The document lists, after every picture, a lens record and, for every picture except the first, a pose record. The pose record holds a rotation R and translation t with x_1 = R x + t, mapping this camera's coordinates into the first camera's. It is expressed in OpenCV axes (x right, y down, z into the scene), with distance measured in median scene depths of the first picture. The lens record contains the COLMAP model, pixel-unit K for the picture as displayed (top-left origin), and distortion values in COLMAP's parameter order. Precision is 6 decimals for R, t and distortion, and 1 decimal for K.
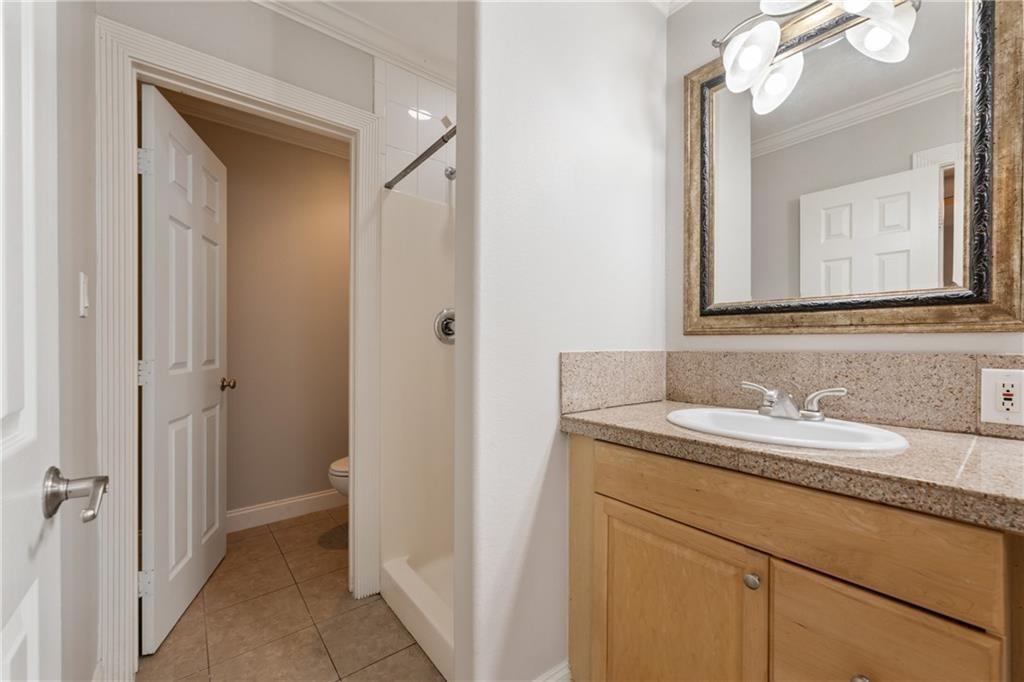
lens RADIAL K [[422.1, 0, 504.2], [0, 422.1, 345.1], [0, 0, 1]] dist [0.007337, -0.000865]
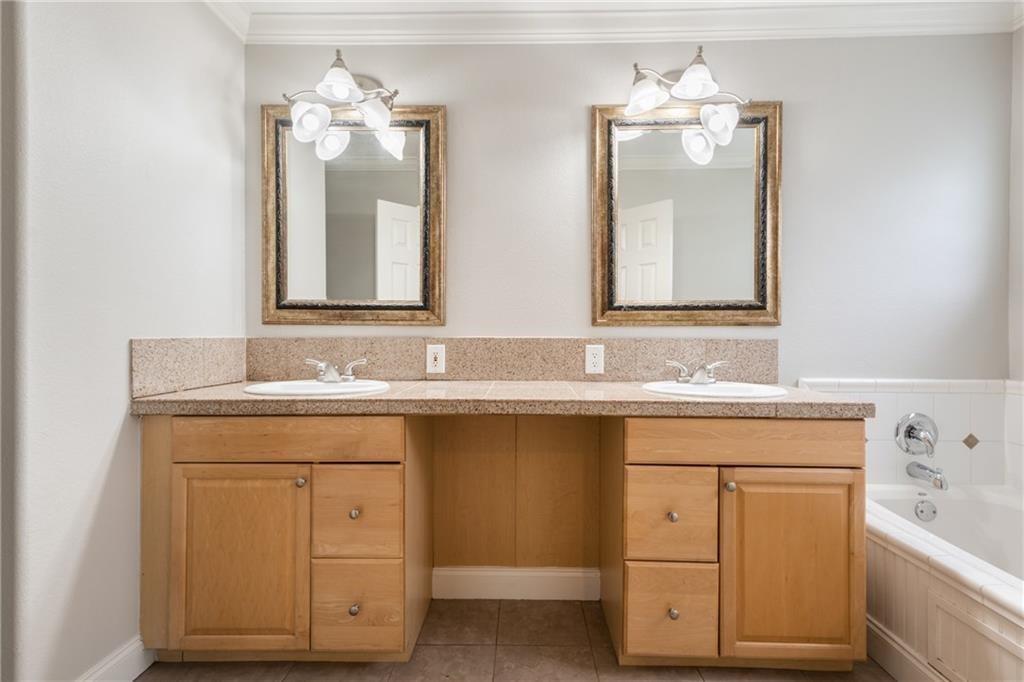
lens RADIAL K [[422.1, 0, 503.8], [0, 422.1, 336.1], [0, 0, 1]] dist [0.007337, -0.000865]
pose [[0.623540, -0.005160, 0.781774, -0.110784], [0.000619, 0.999981, 0.006106, 0.004017], [-0.781791, -0.003323, 0.623532, -0.371166]]
